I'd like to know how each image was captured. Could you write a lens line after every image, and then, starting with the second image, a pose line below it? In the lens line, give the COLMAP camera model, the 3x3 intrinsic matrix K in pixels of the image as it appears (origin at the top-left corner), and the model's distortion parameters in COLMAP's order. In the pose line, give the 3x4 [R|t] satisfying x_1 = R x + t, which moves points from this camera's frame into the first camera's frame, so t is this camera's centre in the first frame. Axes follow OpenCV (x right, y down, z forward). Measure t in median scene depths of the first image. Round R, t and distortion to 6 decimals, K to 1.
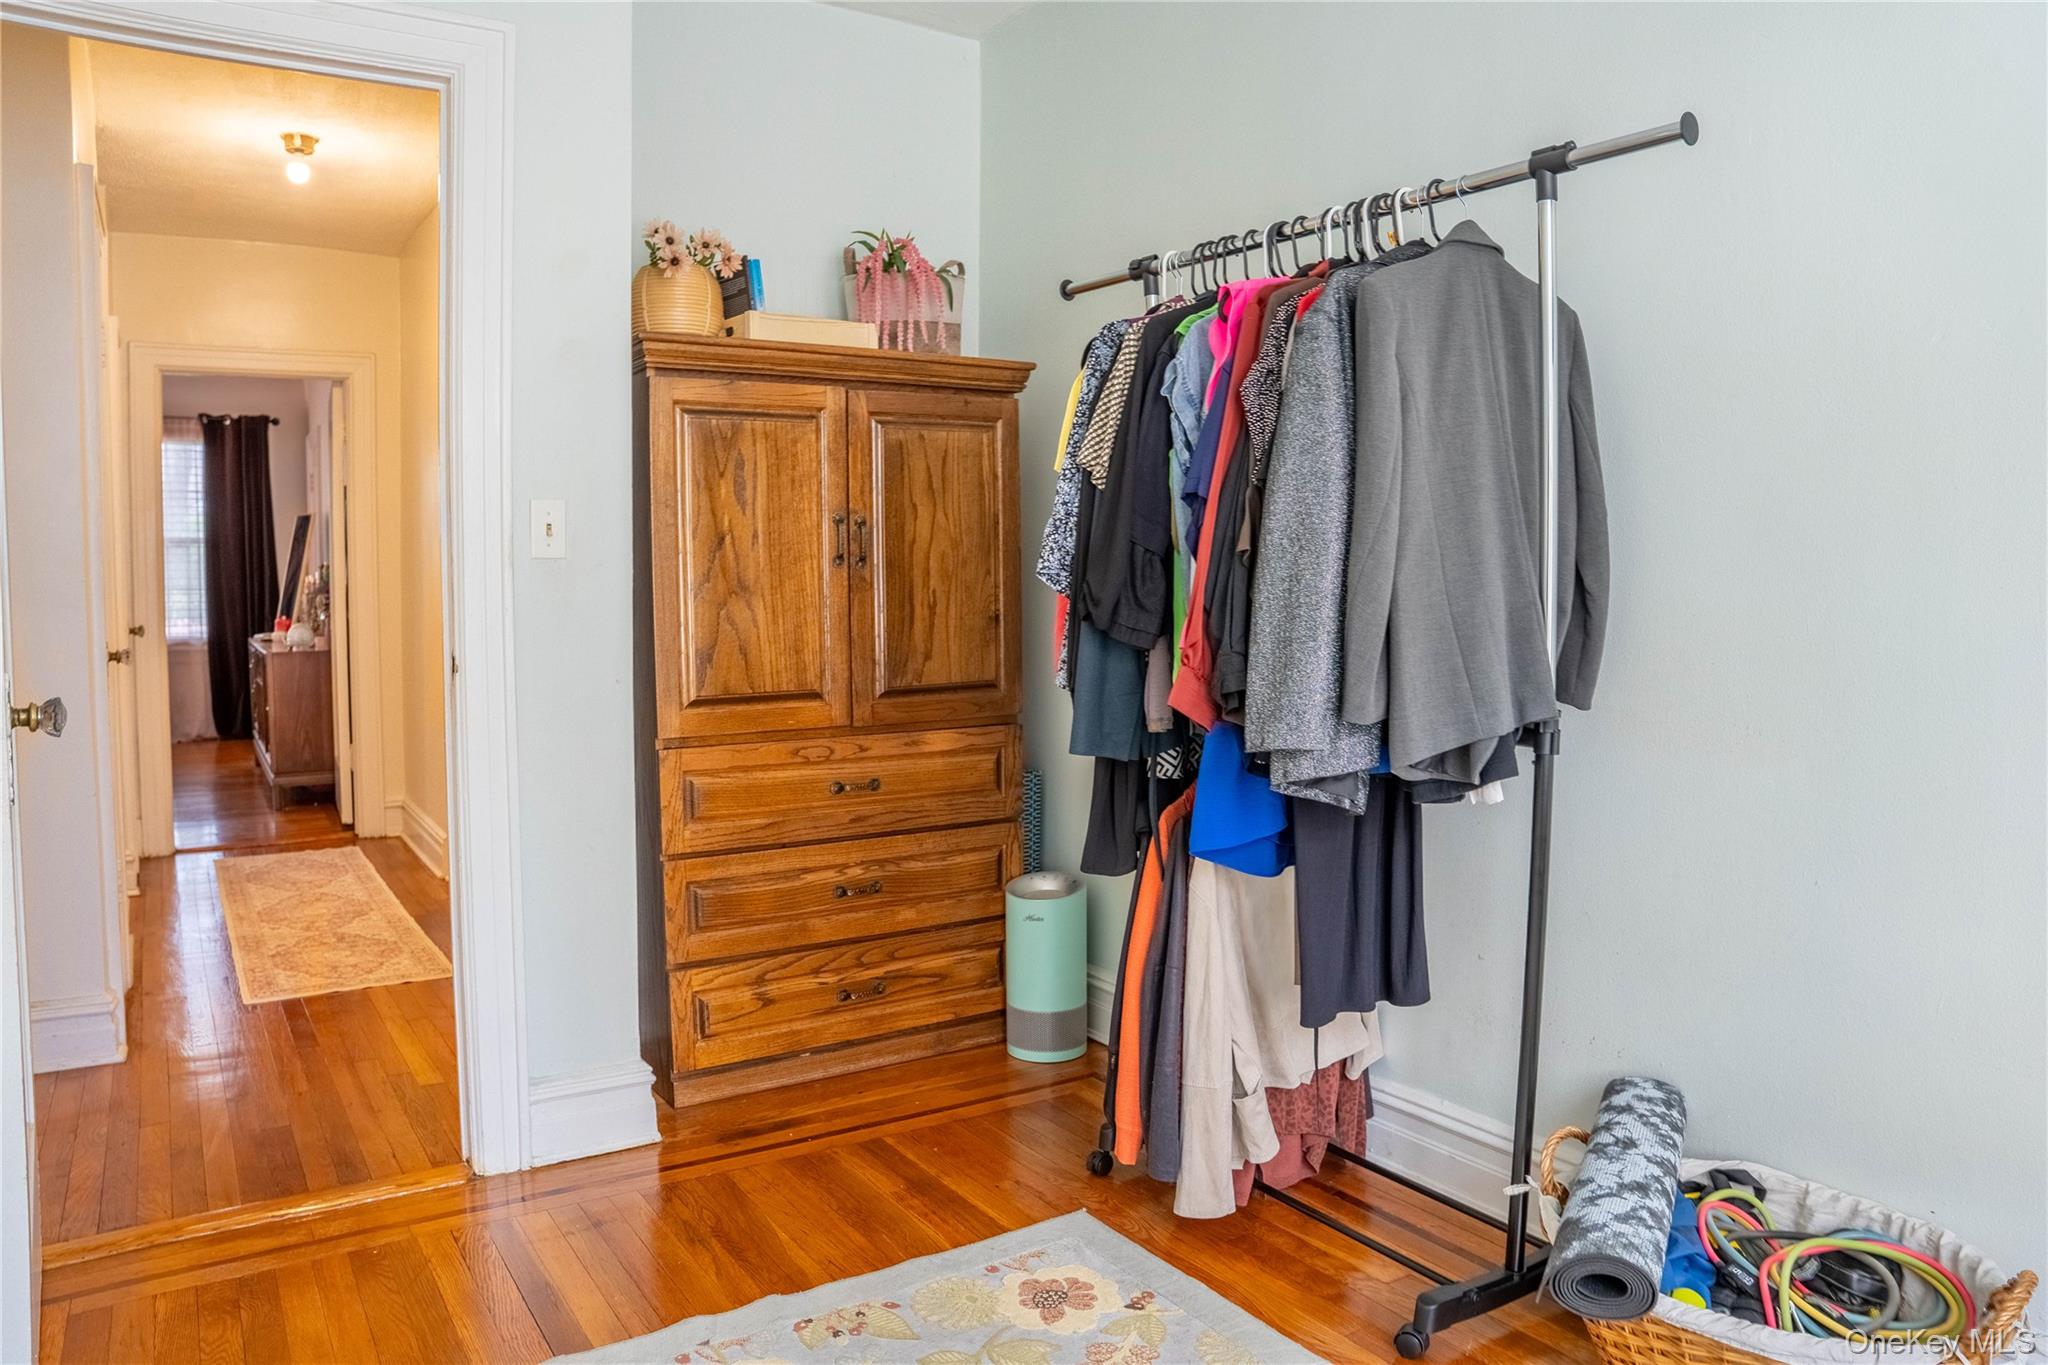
lens RADIAL K [[1451.8, 0, 1017.2], [0, 1451.8, 712.0], [0, 0, 1]] dist [-0.173562, 0.138068]
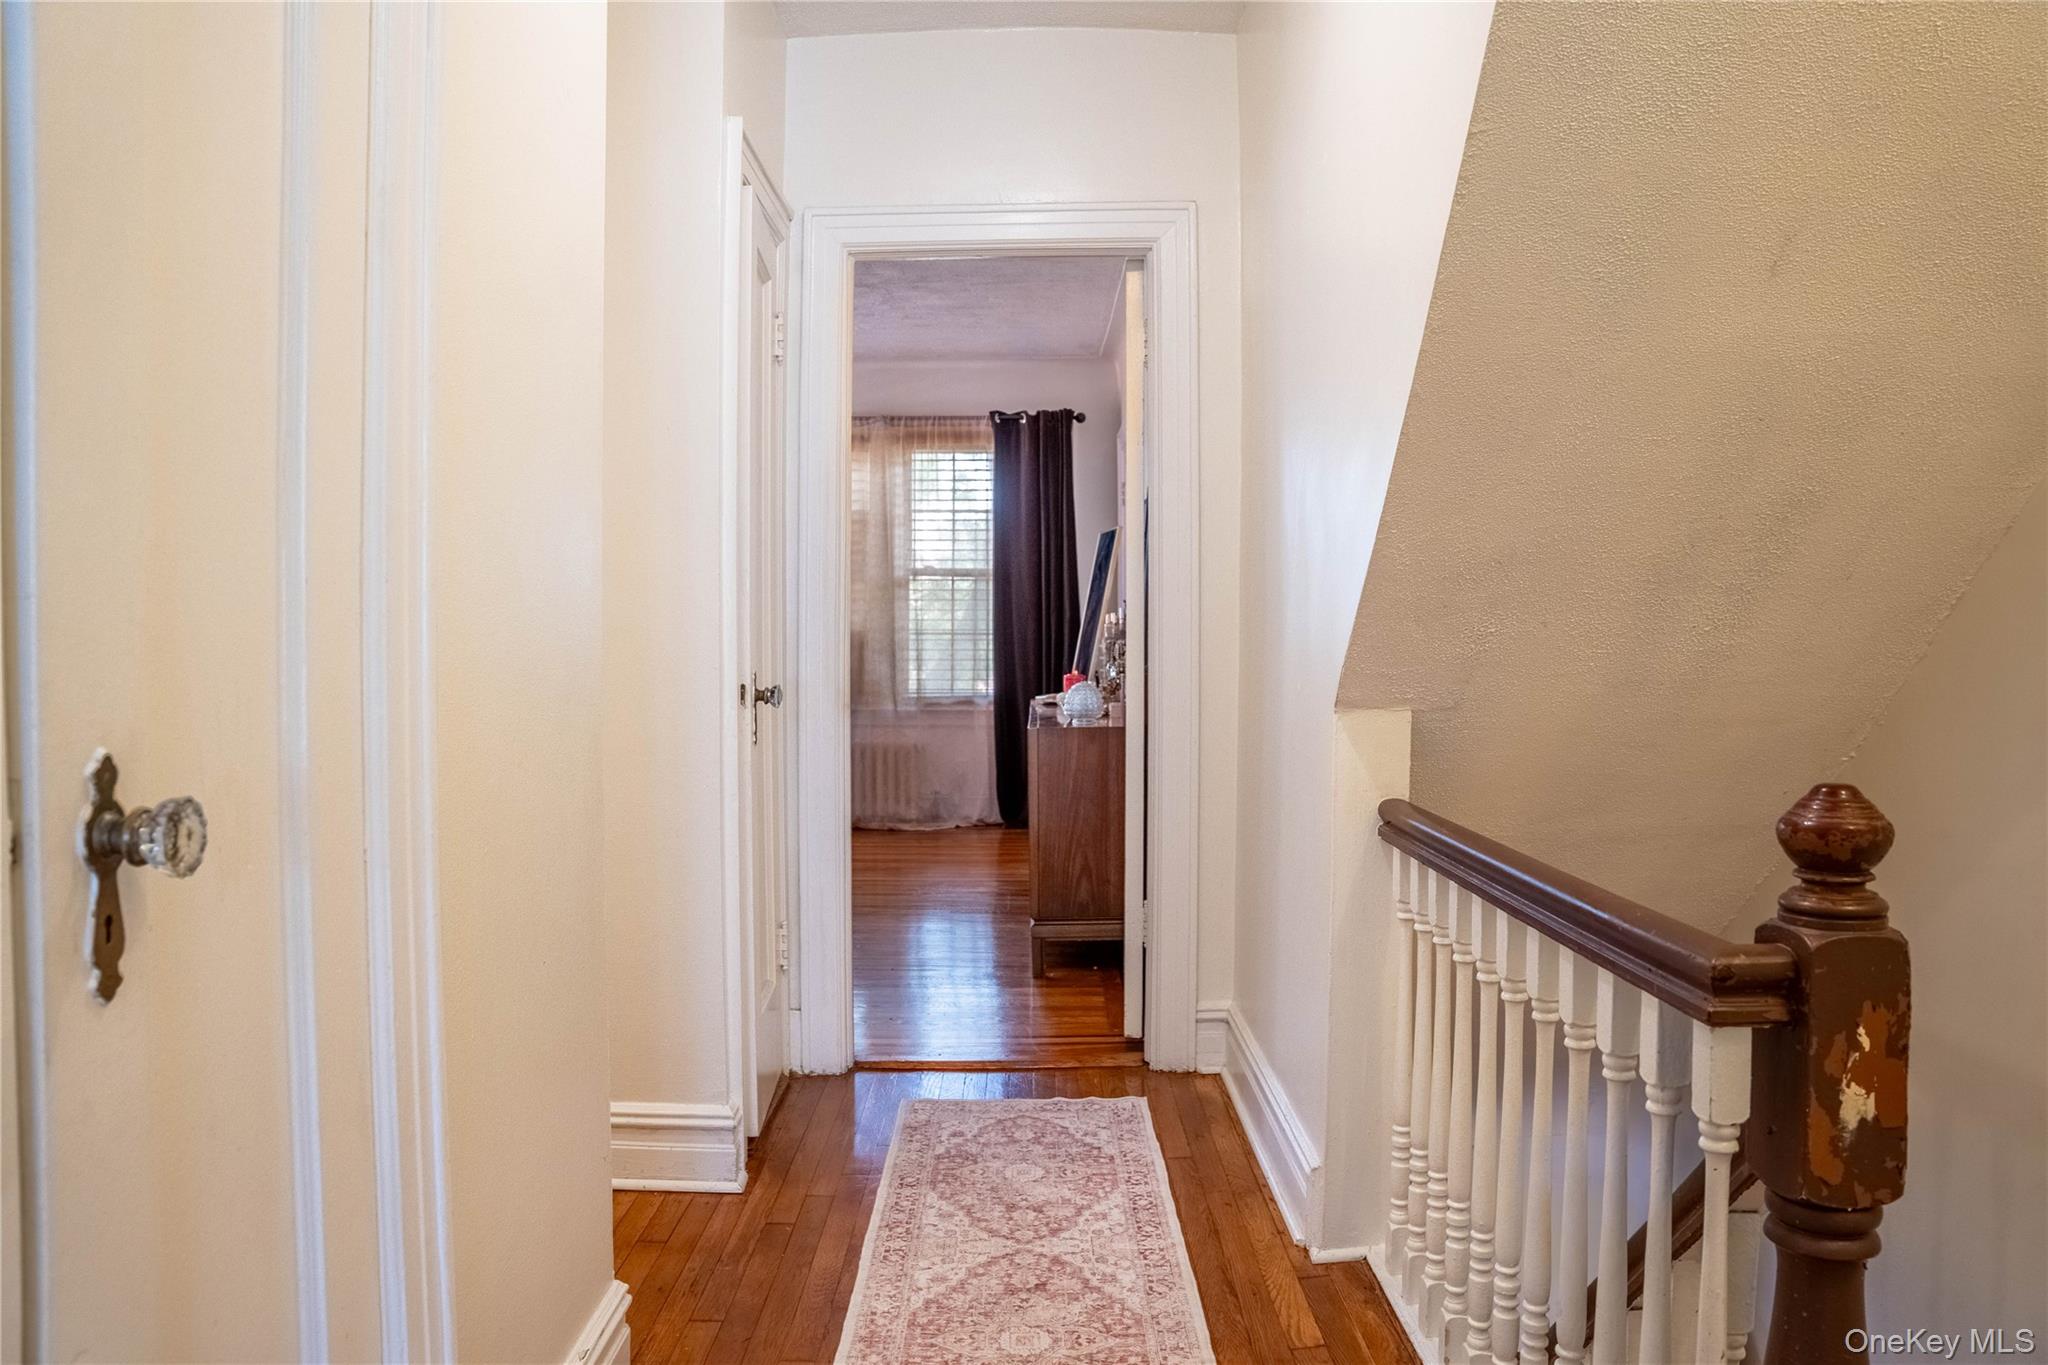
lens RADIAL K [[1451.8, 0, 1017.2], [0, 1451.8, 712.0], [0, 0, 1]] dist [-0.173562, 0.138068]
pose [[0.848670, 0.018021, -0.528616, -0.185779], [-0.037606, 0.998946, -0.026319, -0.031211], [0.527584, 0.042215, 0.848453, 0.418538]]
